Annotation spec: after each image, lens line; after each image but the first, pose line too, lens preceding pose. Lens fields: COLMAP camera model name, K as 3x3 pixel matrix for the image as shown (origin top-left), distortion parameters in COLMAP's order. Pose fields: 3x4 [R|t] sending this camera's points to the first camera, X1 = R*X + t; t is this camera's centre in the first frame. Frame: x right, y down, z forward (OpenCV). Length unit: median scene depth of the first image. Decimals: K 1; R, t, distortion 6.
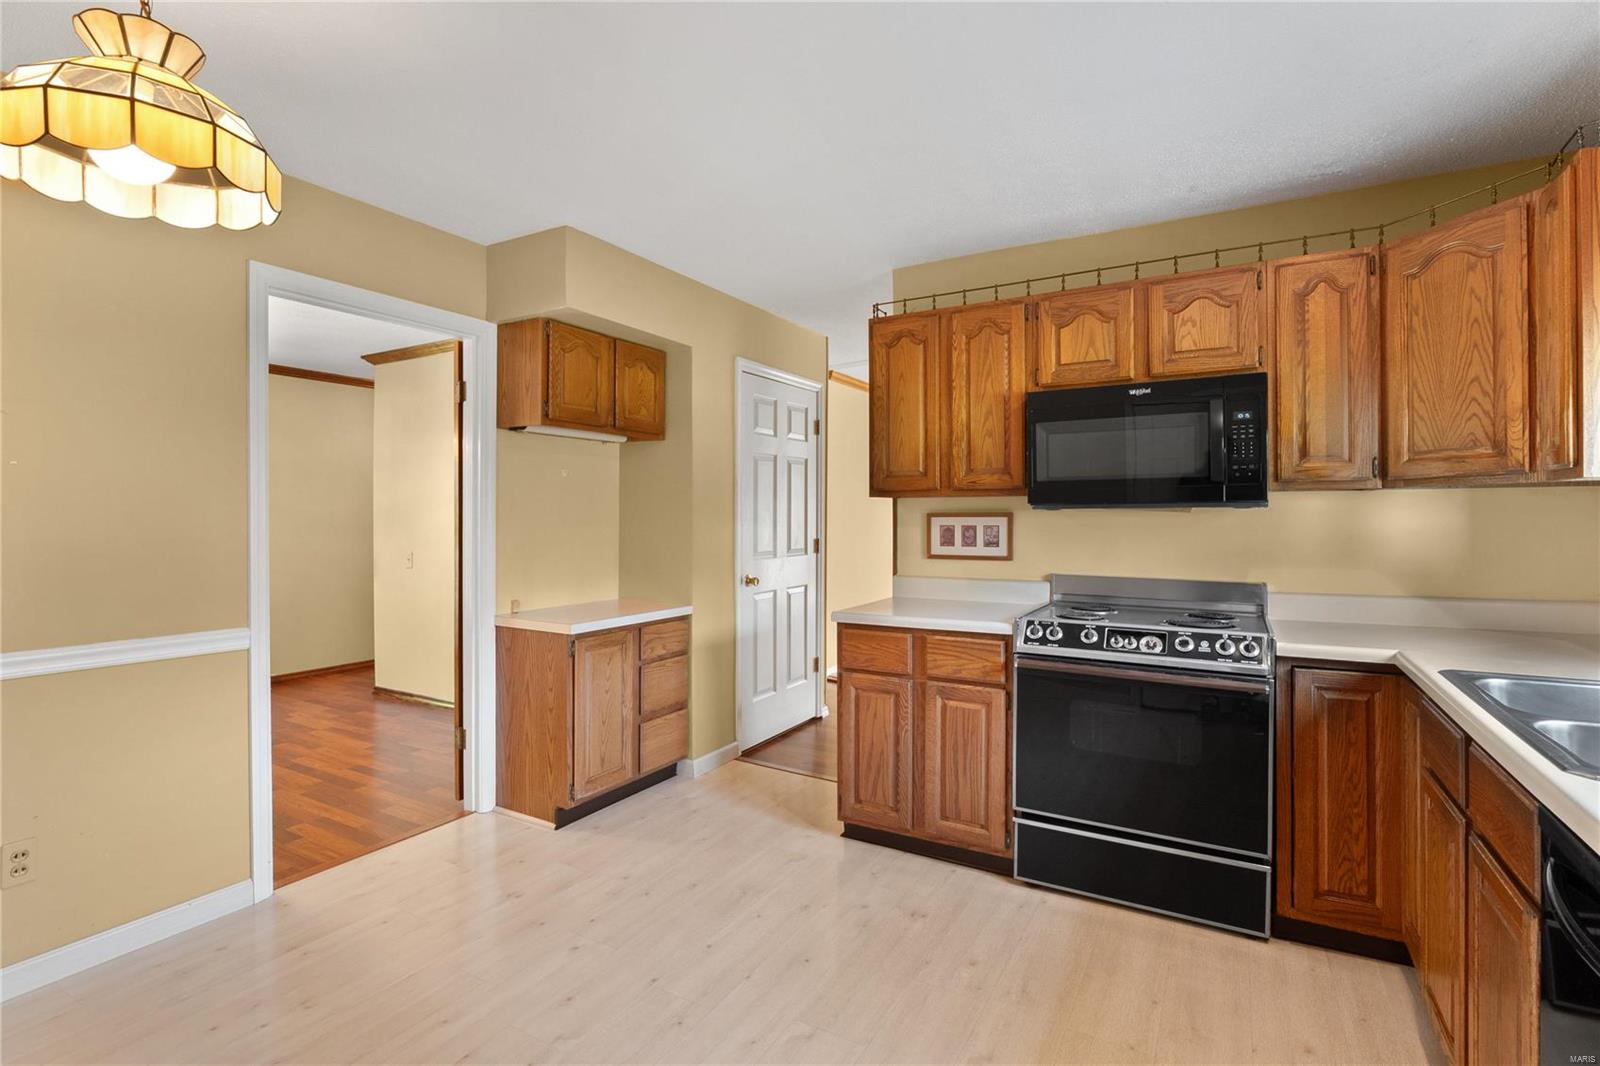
lens RADIAL K [[760.9, 0, 802.6], [0, 760.9, 511.6], [0, 0, 1]] dist [-0.010064, -0.001358]
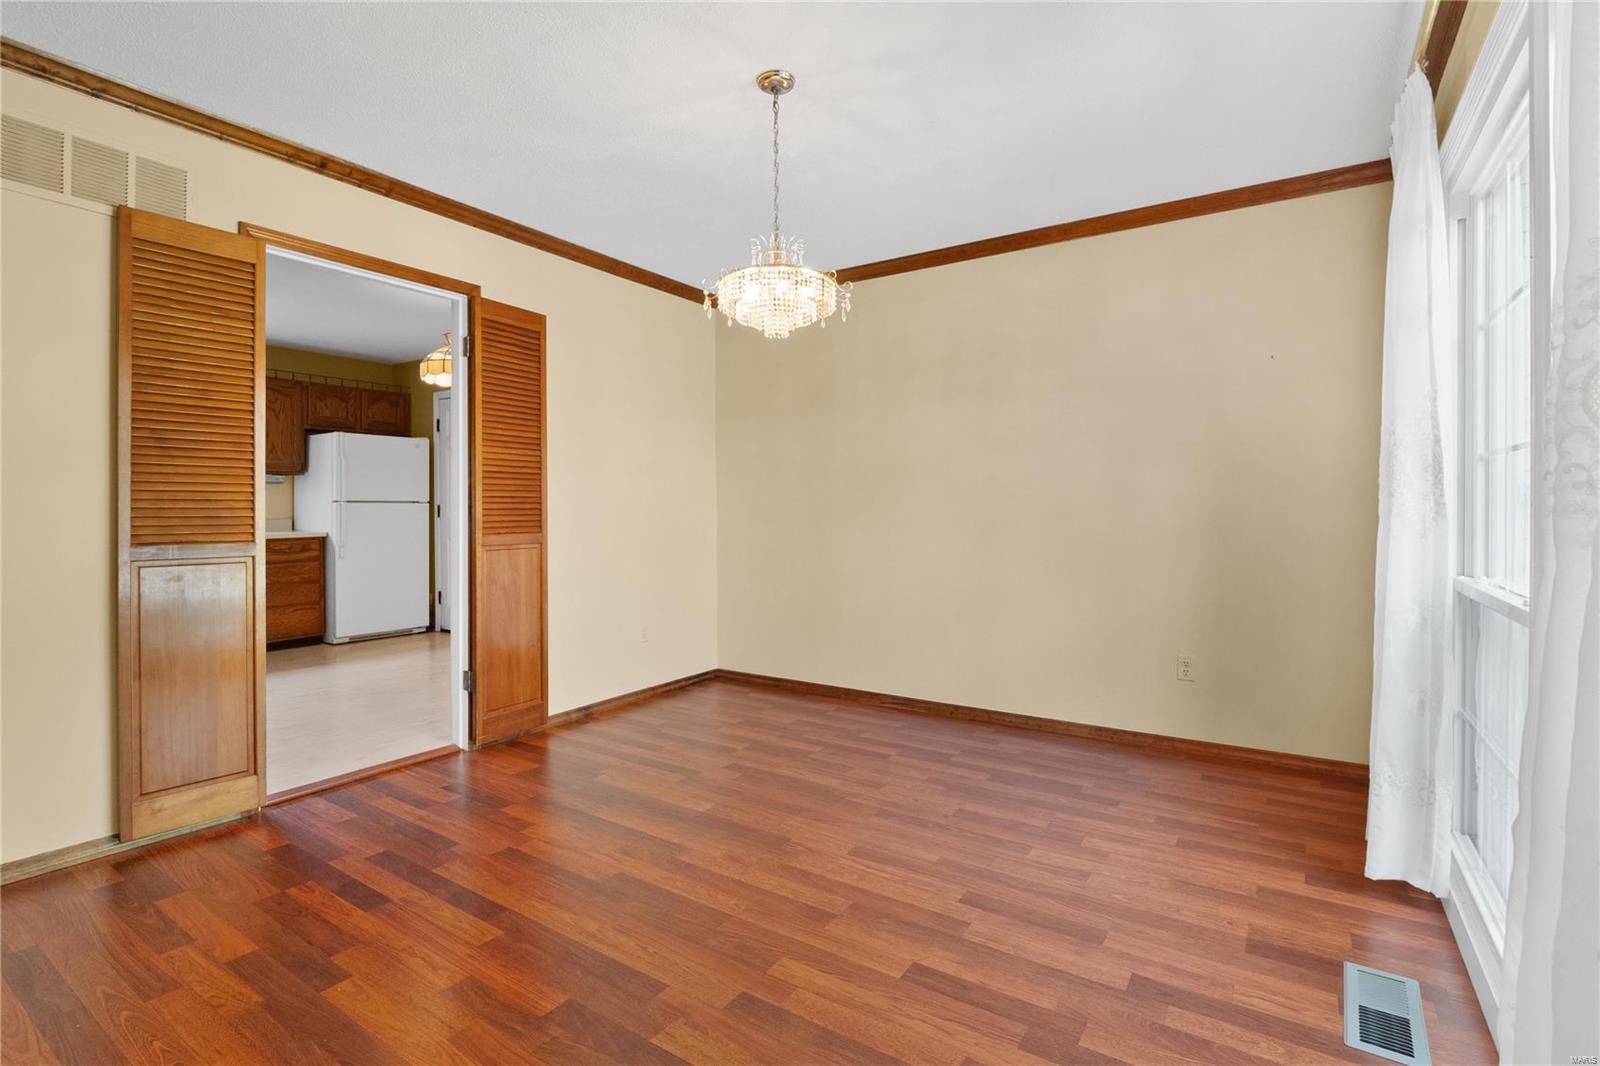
lens RADIAL K [[760.9, 0, 798.7], [0, 760.9, 506.1], [0, 0, 1]] dist [-0.010064, -0.001358]
pose [[-0.998008, 0.004351, 0.062941, -1.277642], [0.003879, 0.999964, -0.007611, 0.080558], [-0.062972, -0.007351, -0.997988, 2.101000]]
